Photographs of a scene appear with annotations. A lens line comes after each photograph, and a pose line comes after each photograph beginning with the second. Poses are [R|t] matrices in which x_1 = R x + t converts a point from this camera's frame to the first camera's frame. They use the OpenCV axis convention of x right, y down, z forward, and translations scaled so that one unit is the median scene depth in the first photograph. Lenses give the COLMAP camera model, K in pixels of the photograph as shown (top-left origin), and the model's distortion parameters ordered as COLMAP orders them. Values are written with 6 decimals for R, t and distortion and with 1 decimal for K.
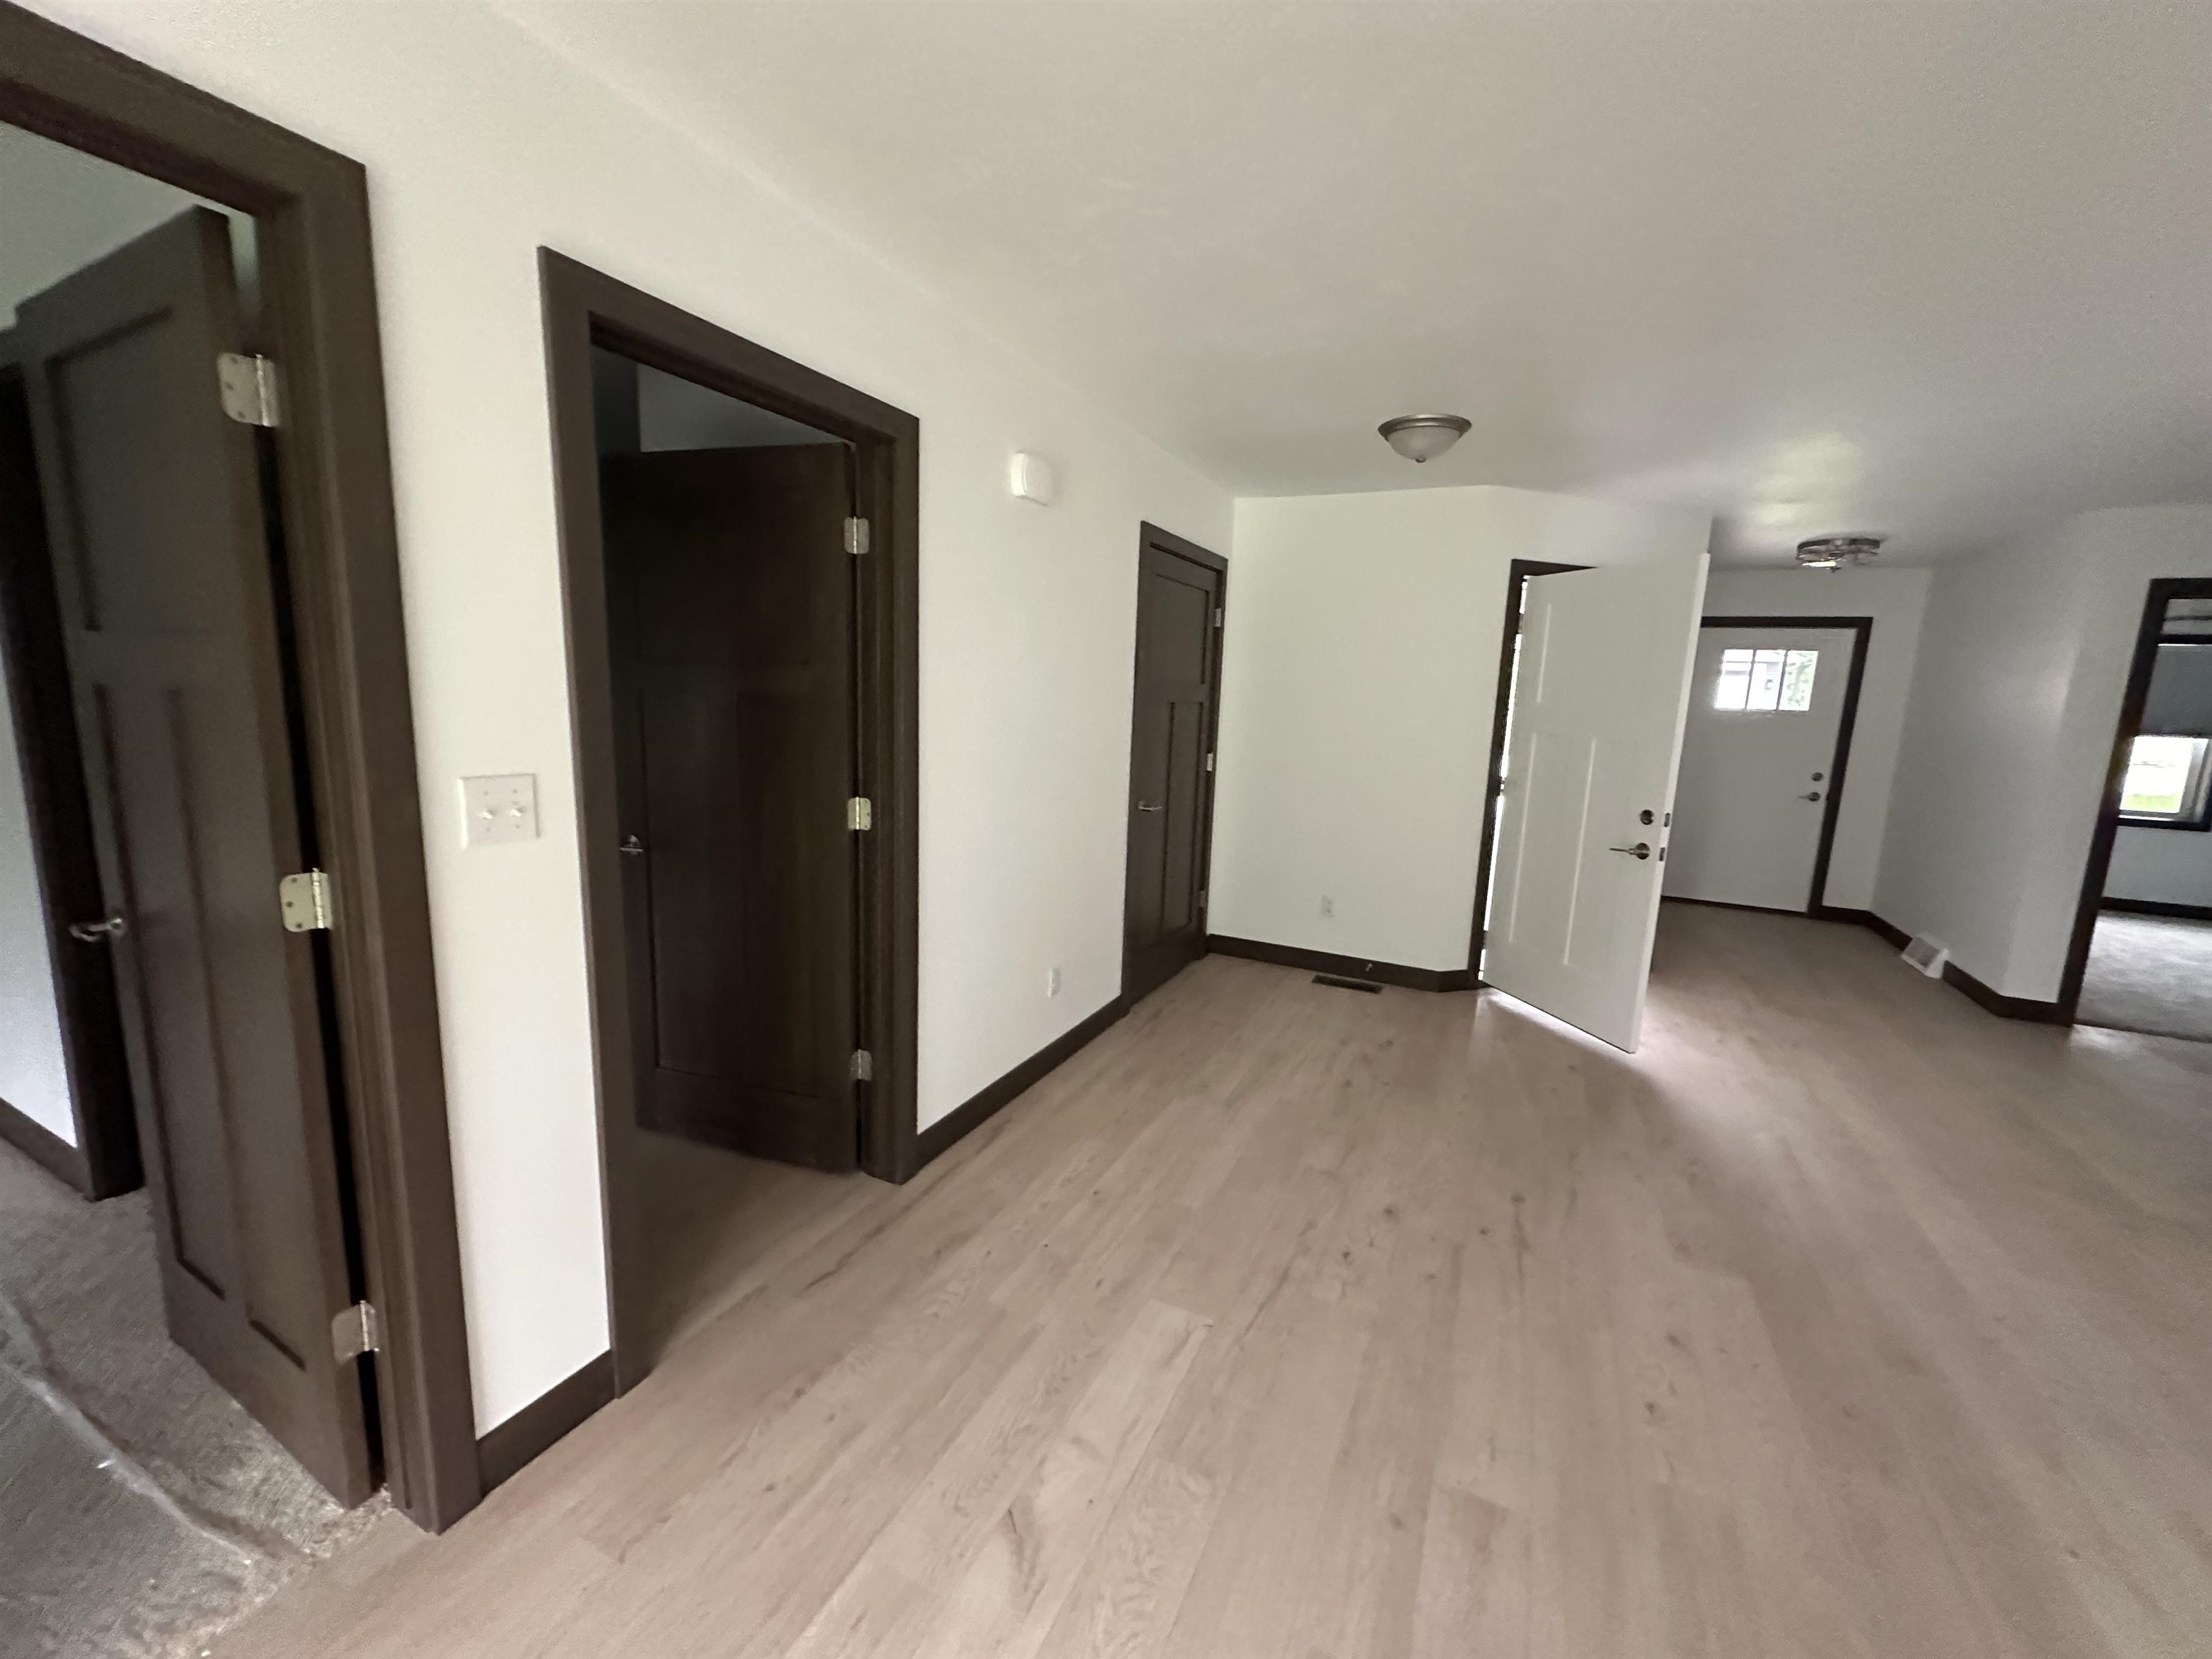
lens RADIAL K [[878.5, 0, 1106.4], [0, 878.5, 828.5], [0, 0, 1]] dist [0.000039, -0.000232]
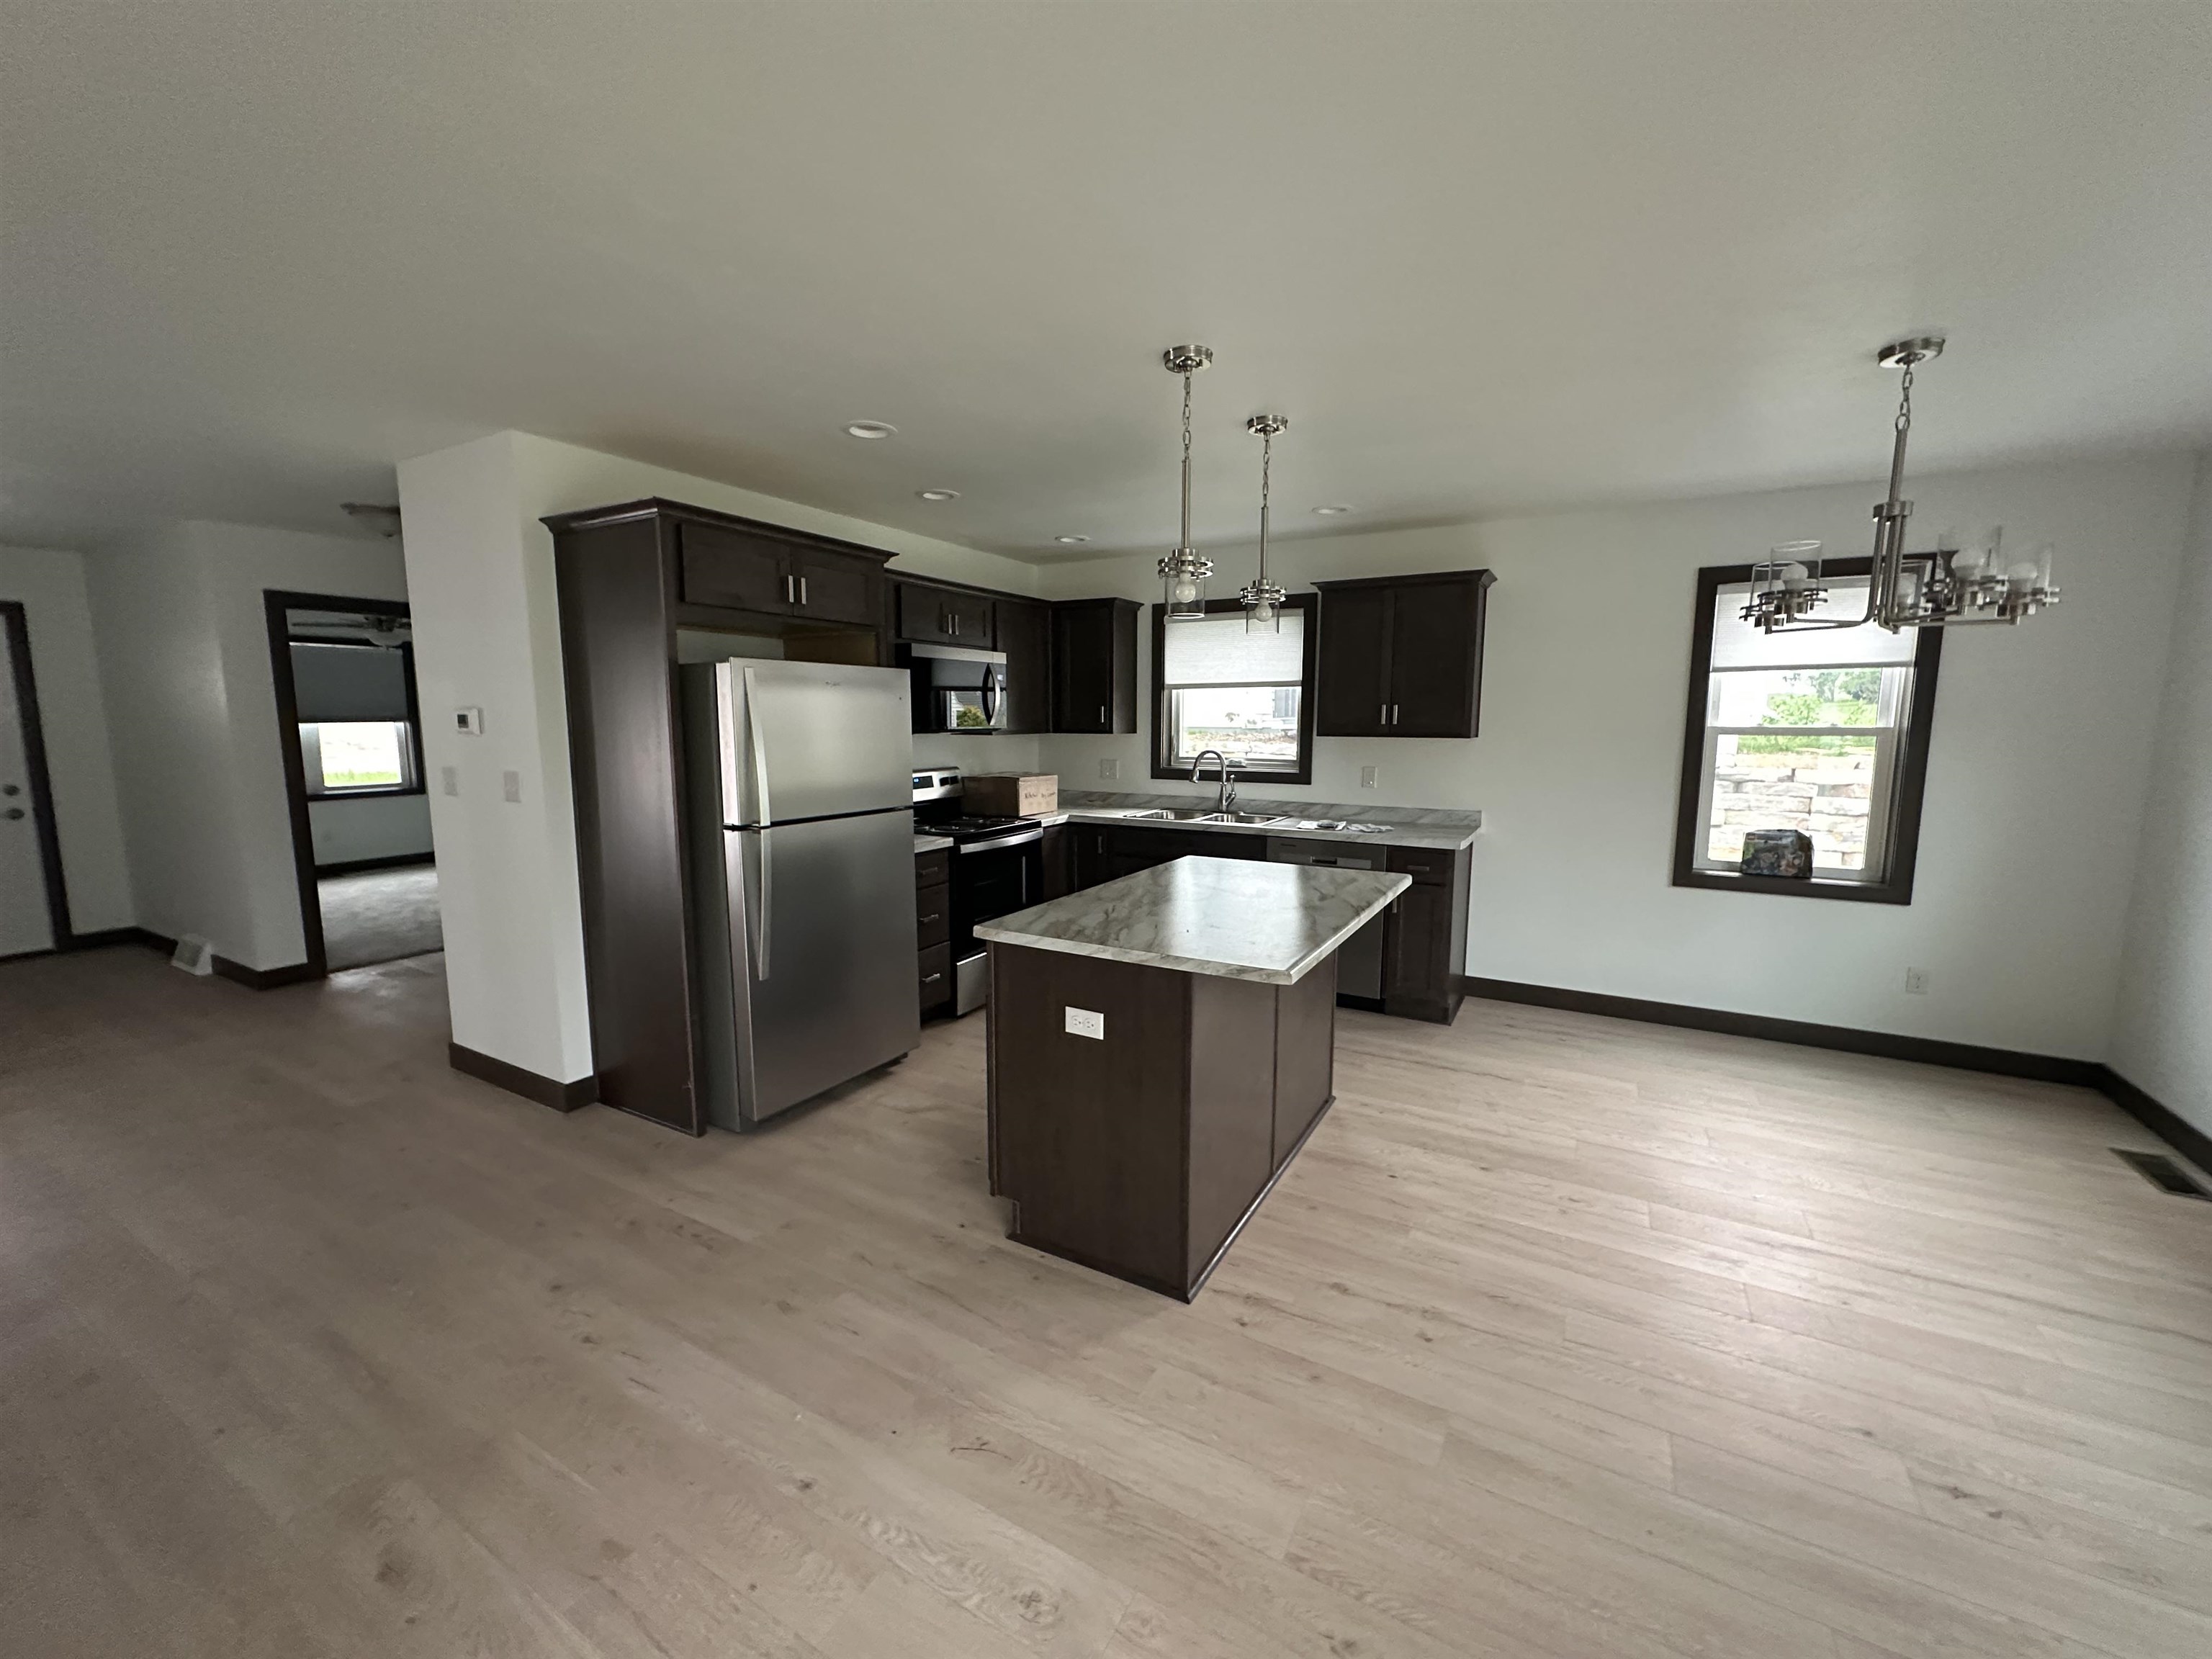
lens RADIAL K [[878.5, 0, 1106.4], [0, 878.5, 828.5], [0, 0, 1]] dist [0.000039, -0.000232]
pose [[0.057952, -0.165278, 0.984543, 0.057065], [0.158984, 0.975142, 0.154342, 0.019758], [-0.985579, 0.147583, 0.082788, -0.129716]]
